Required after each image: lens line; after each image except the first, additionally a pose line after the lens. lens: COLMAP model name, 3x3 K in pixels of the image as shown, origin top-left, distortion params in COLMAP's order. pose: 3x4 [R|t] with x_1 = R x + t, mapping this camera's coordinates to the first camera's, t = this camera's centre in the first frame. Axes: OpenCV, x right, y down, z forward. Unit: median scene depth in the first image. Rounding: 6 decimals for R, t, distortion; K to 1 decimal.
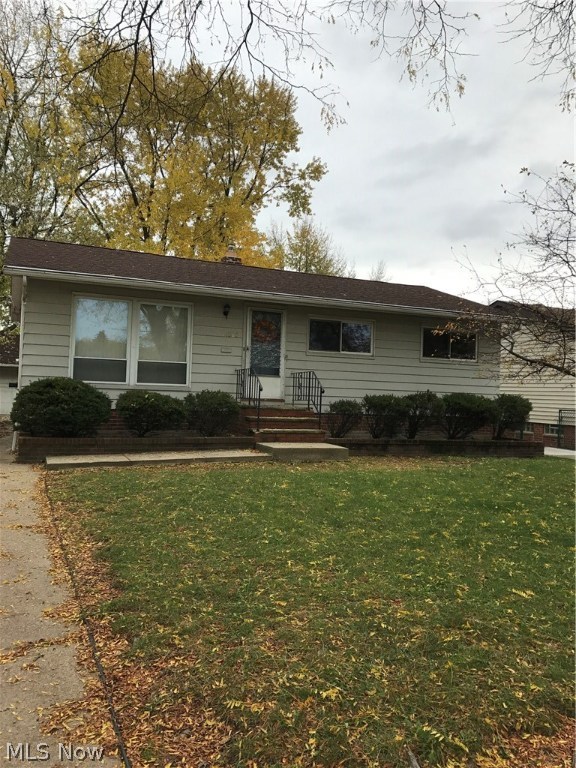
lens RADIAL K [[636.3, 0, 292.0], [0, 636.3, 379.5], [0, 0, 1]] dist [0.013478, 0.002176]
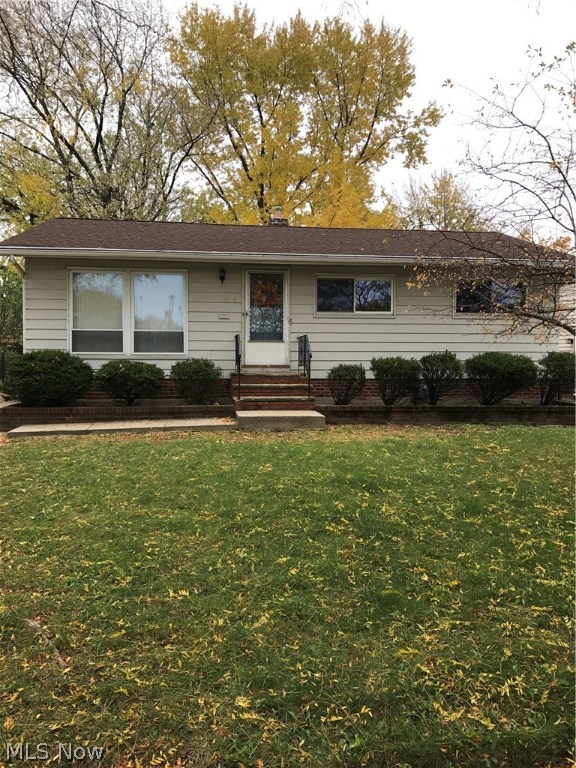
lens RADIAL K [[636.3, 0, 292.0], [0, 636.3, 379.5], [0, 0, 1]] dist [0.013478, 0.002176]
pose [[0.958532, -0.018380, -0.284392, 0.258530], [0.034142, 0.998137, 0.050566, 0.004714], [0.282933, -0.058179, 0.957374, 0.084318]]
